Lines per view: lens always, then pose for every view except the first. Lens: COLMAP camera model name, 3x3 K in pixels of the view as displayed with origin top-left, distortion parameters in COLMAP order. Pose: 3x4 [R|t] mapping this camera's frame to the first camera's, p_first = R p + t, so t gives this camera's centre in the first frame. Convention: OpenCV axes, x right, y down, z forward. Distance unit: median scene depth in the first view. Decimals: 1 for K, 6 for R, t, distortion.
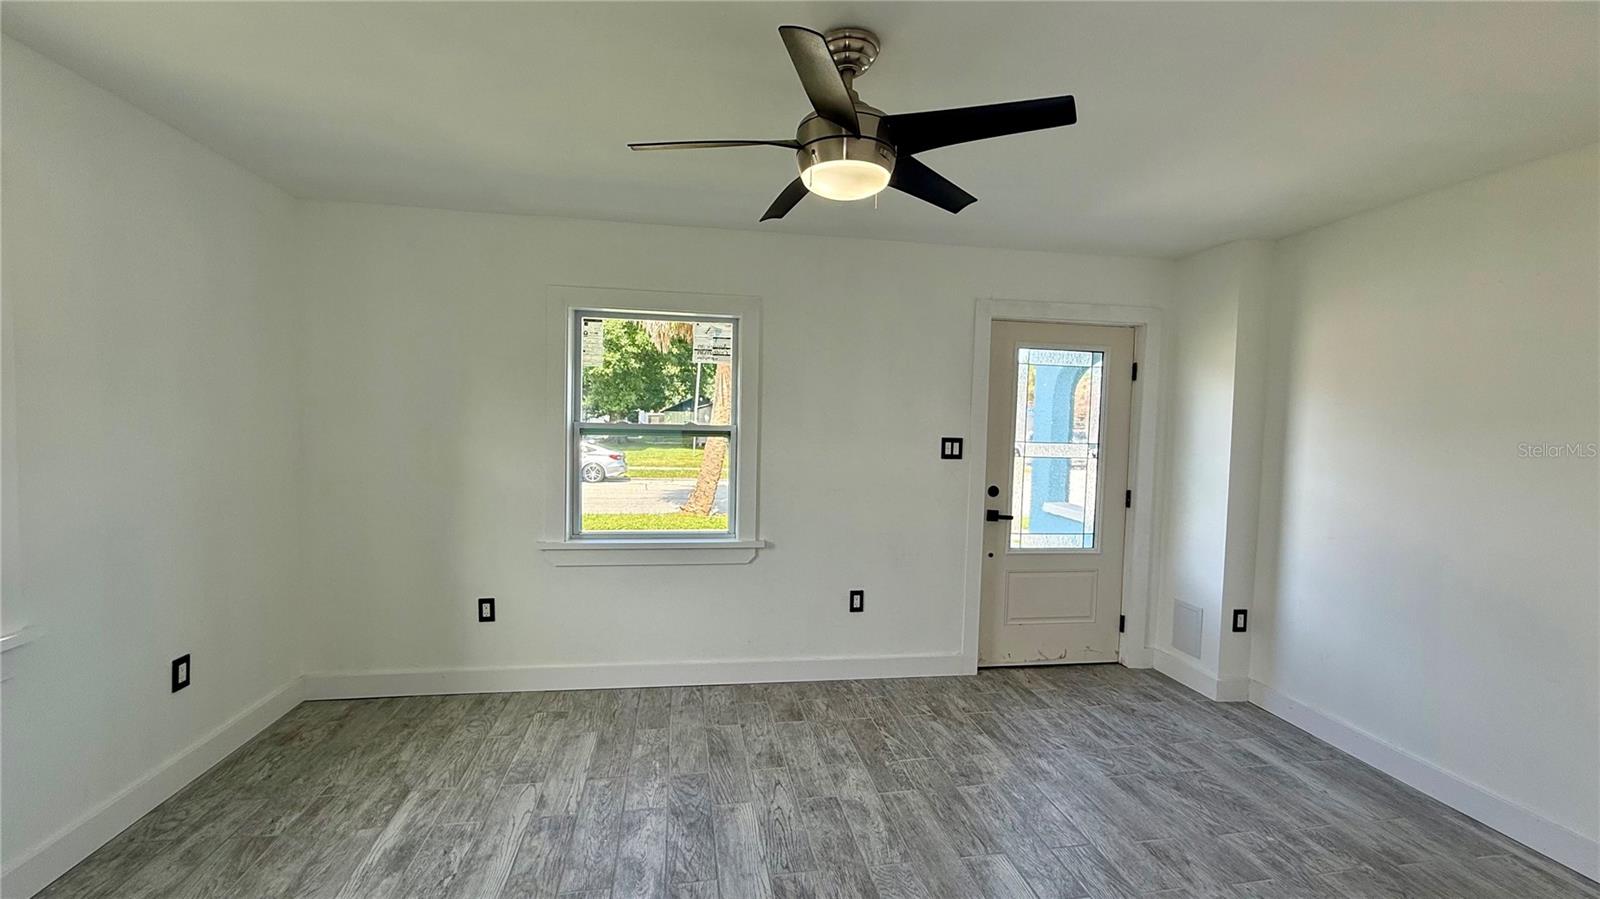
lens RADIAL K [[635.5, 0, 794.7], [0, 635.5, 448.8], [0, 0, 1]] dist [0.001032, 0.000004]
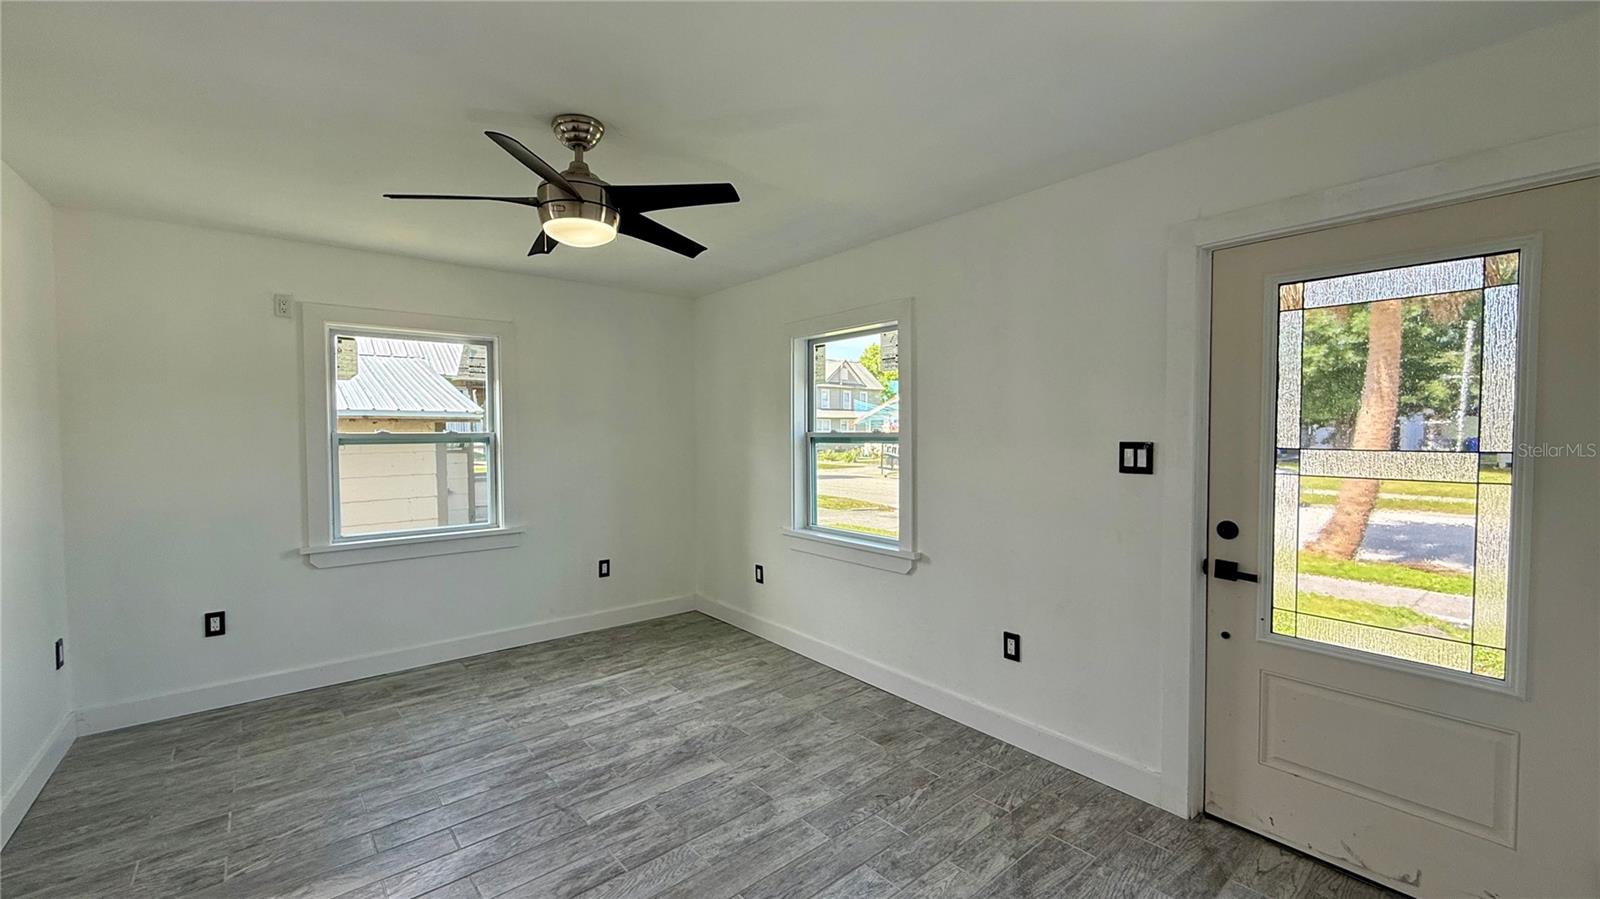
lens RADIAL K [[635.5, 0, 794.7], [0, 635.5, 448.8], [0, 0, 1]] dist [0.001032, 0.000004]
pose [[0.507566, -0.001240, -0.861612, 0.727971], [-0.020527, 0.999698, -0.013531, 0.007214], [0.861368, 0.024554, 0.507387, 0.391257]]
